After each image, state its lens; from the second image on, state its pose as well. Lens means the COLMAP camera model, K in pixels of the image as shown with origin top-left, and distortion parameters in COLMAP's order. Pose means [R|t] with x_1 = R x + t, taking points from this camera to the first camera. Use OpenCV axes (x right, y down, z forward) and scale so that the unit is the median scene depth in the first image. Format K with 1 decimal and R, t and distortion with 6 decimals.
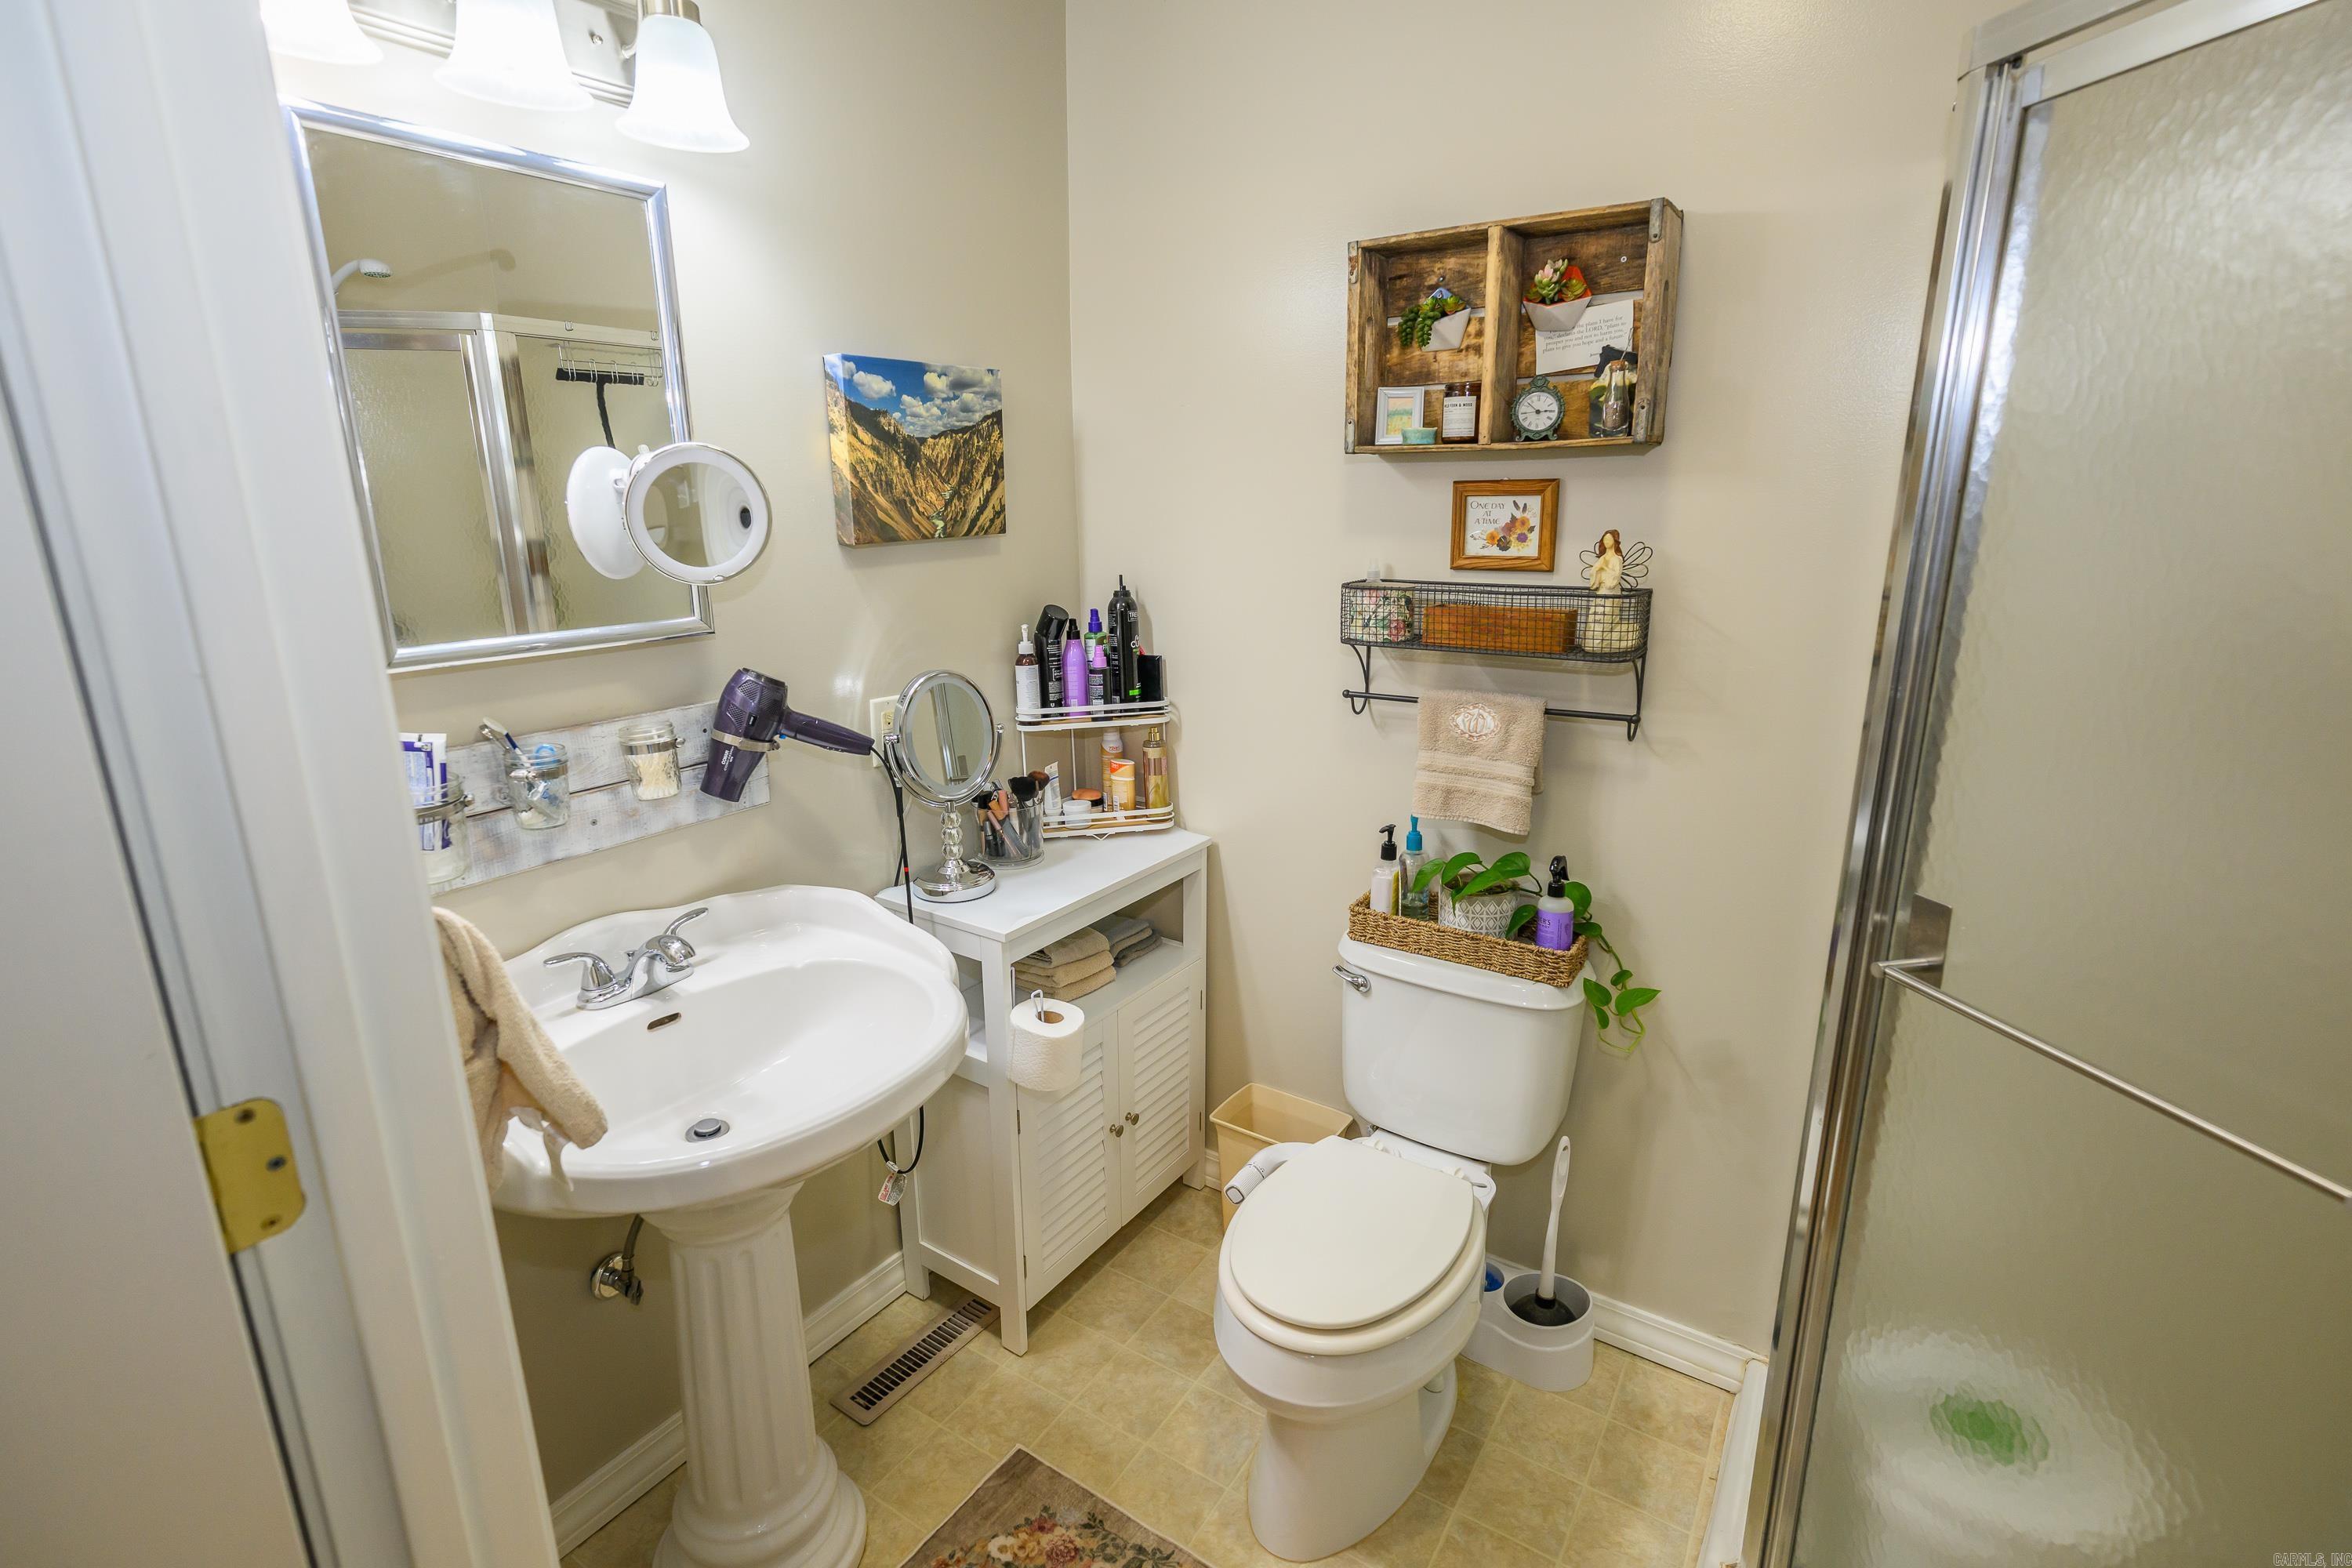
lens RADIAL K [[1116.6, 0, 1175.1], [0, 1116.6, 782.1], [0, 0, 1]] dist [0.001612, 0.000767]
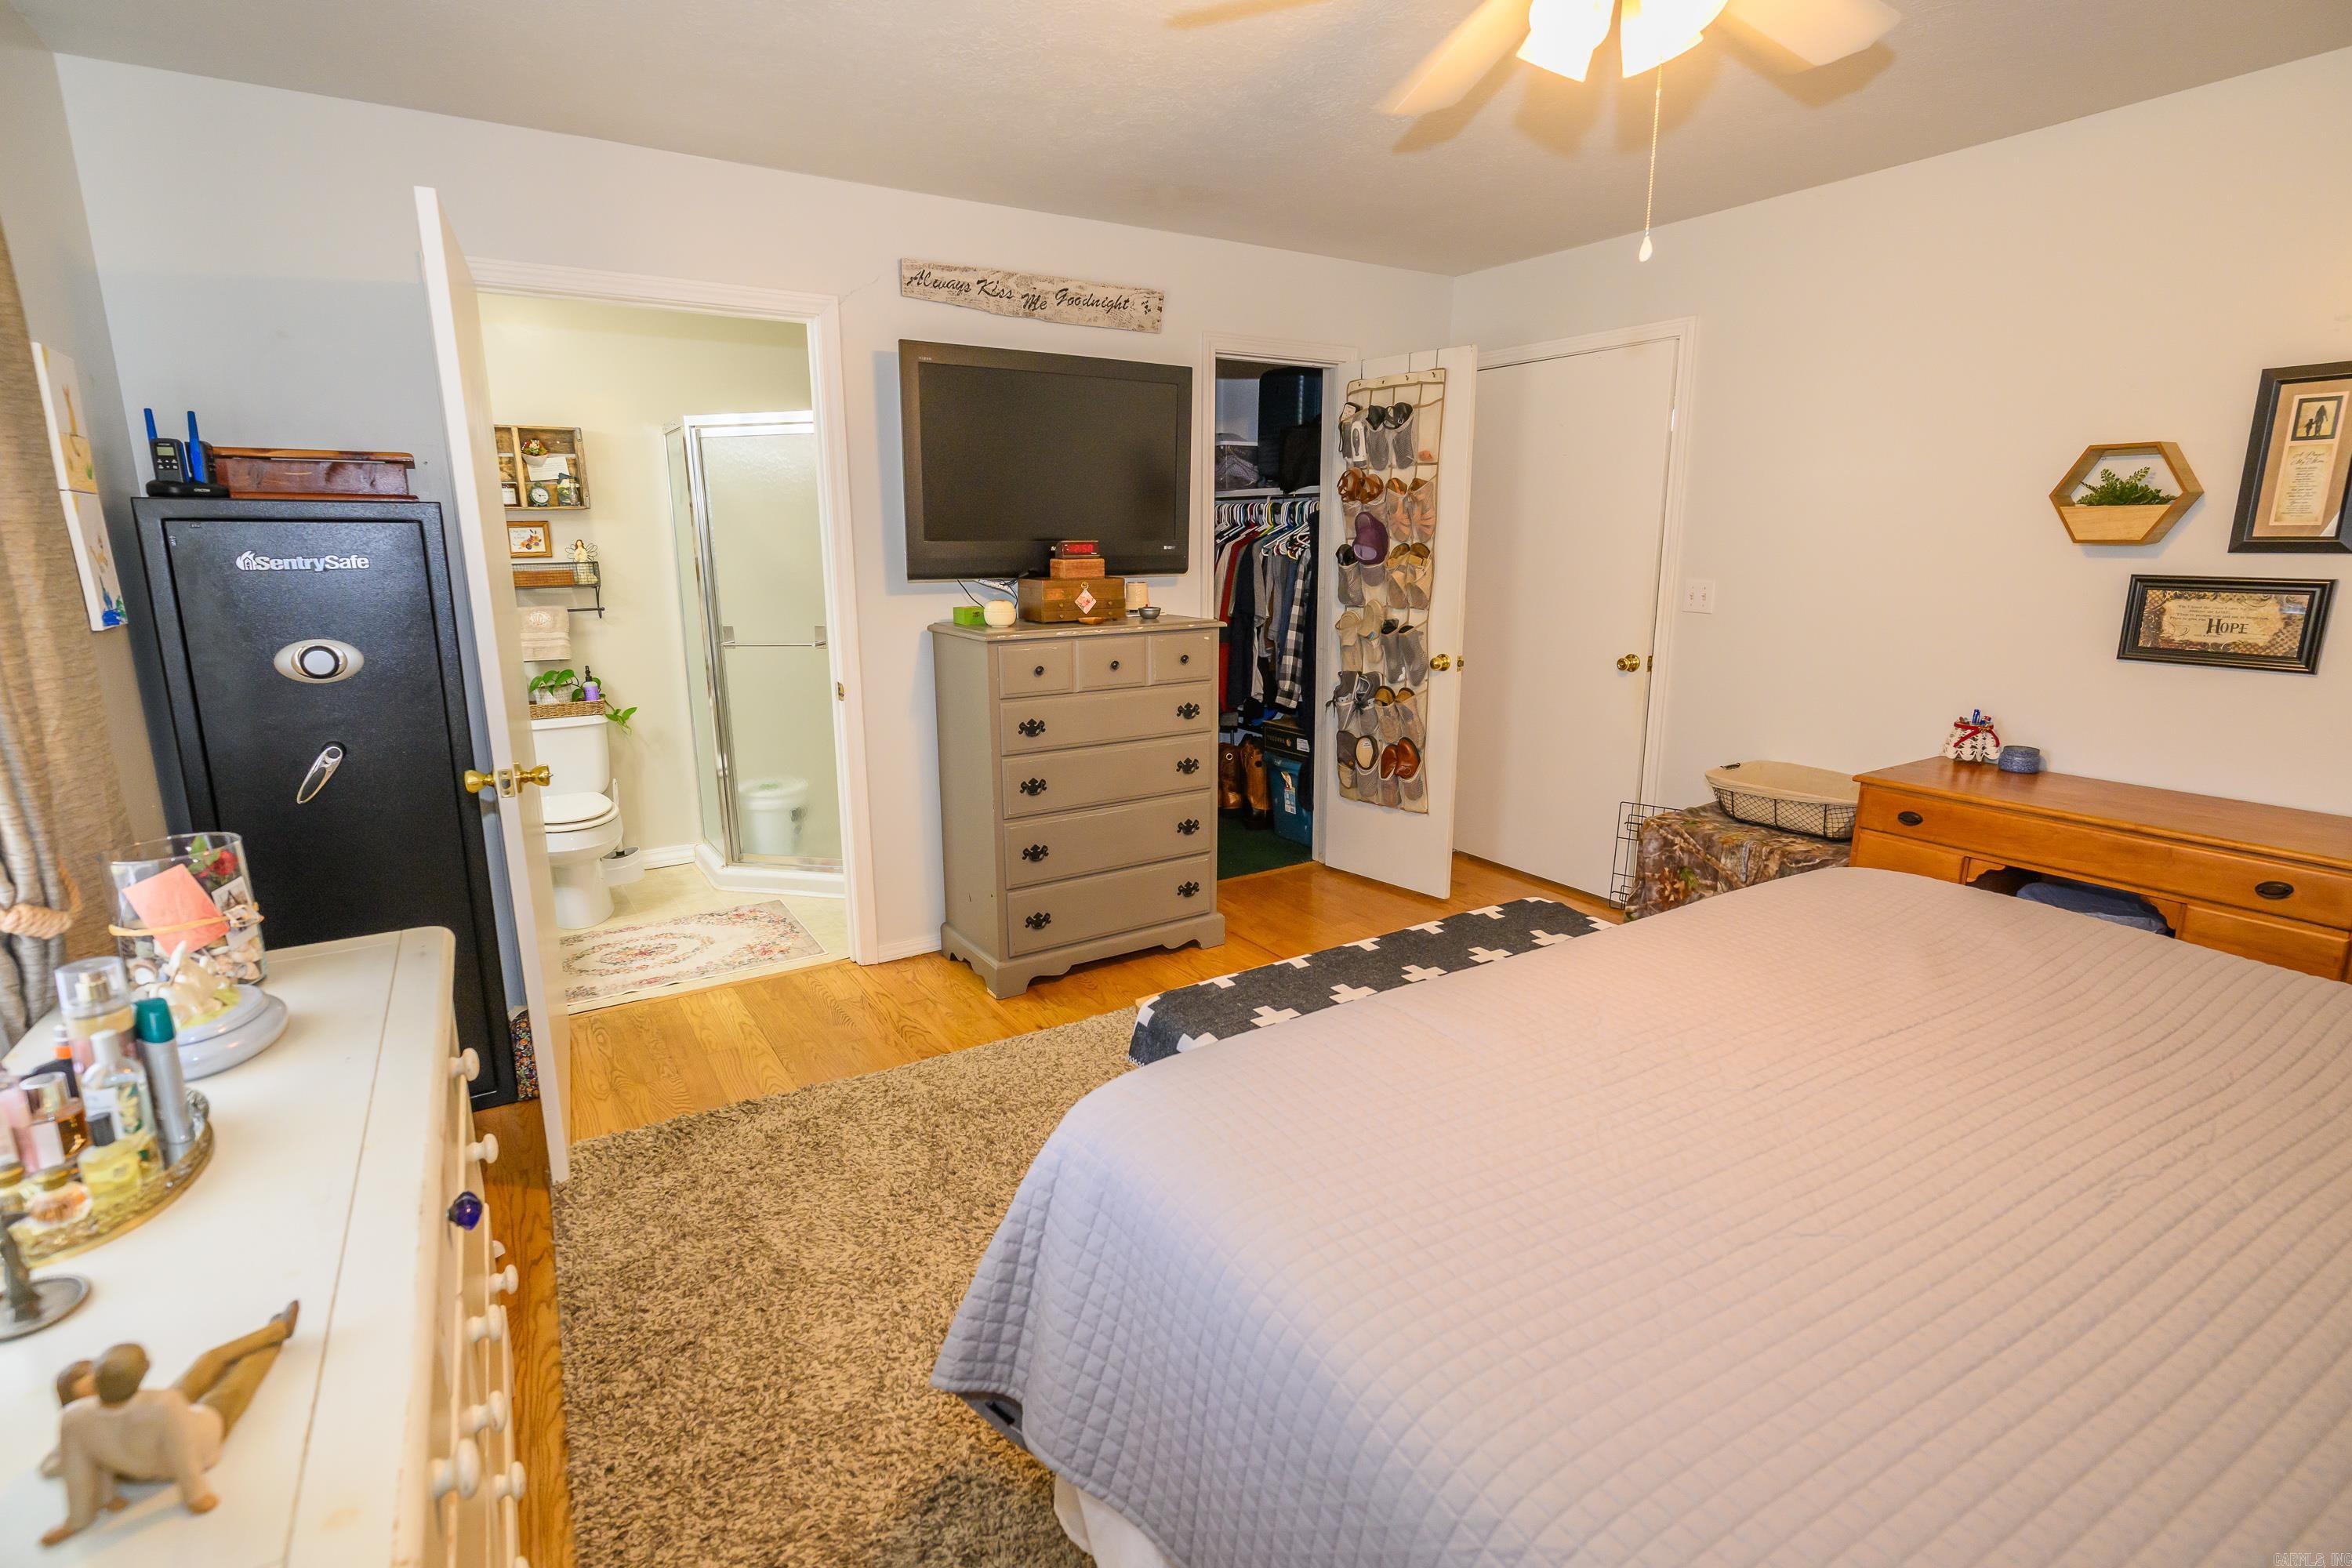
lens RADIAL K [[1116.6, 0, 1175.1], [0, 1116.6, 782.1], [0, 0, 1]] dist [0.001612, 0.000767]
pose [[0.406344, -0.202422, 0.891016, -1.511940], [0.232650, 0.965933, 0.113343, 0.362674], [-0.883606, 0.161239, 0.439594, -1.342141]]
